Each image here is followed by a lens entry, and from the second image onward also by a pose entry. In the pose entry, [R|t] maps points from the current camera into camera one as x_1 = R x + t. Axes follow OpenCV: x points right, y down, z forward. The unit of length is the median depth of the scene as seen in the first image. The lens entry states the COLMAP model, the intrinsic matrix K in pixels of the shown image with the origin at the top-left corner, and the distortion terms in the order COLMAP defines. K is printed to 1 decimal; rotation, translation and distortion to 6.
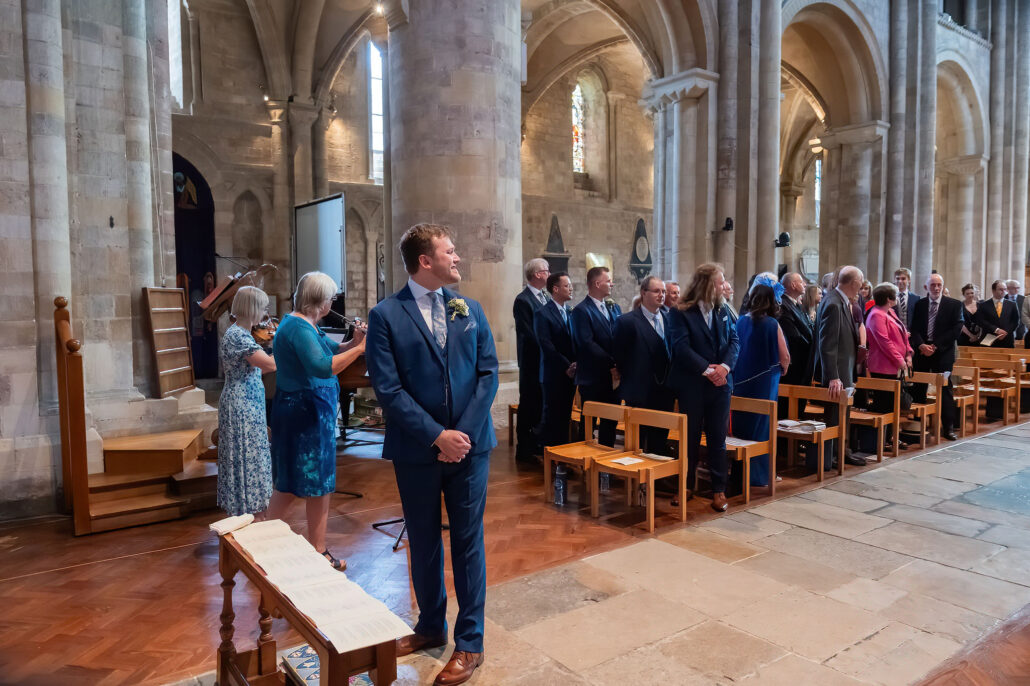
lens RADIAL K [[728.4, 0, 484.2], [0, 728.4, 348.5], [0, 0, 1]] dist [-0.009060, 0.003822]
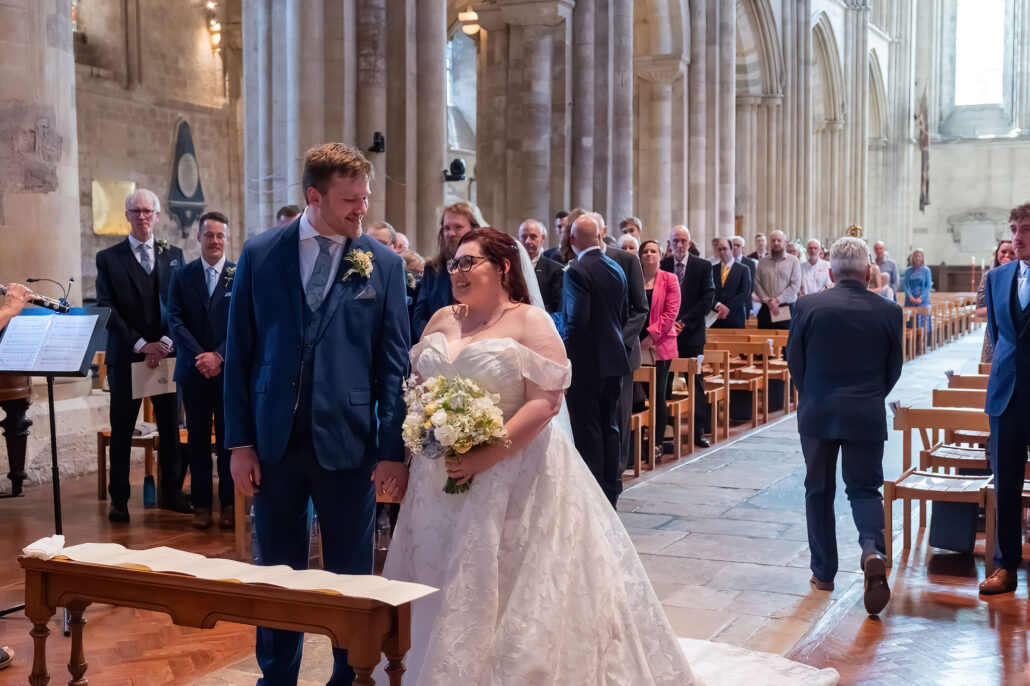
lens RADIAL K [[1459.6, 0, 468.0], [0, 1459.6, 367.6], [0, 0, 1]] dist [0.047246, 0.000000]
pose [[0.876481, -0.031278, 0.480420, -0.204298], [0.033692, 0.999426, 0.003599, 0.021530], [-0.480256, 0.013032, 0.877031, -0.143589]]
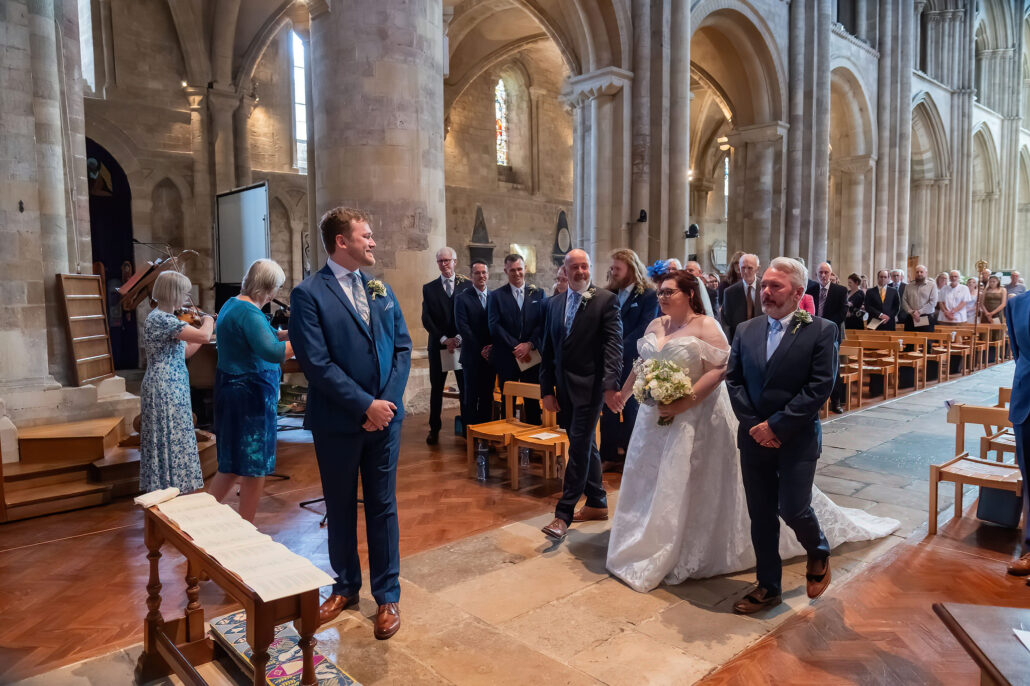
lens RADIAL K [[728.4, 0, 502.1], [0, 728.4, 355.8], [0, 0, 1]] dist [-0.009060, 0.003822]
pose [[0.993285, -0.013398, 0.114916, 0.008734], [0.011534, 0.999791, 0.016873, 0.011269], [-0.115118, -0.015434, 0.993232, -0.028875]]
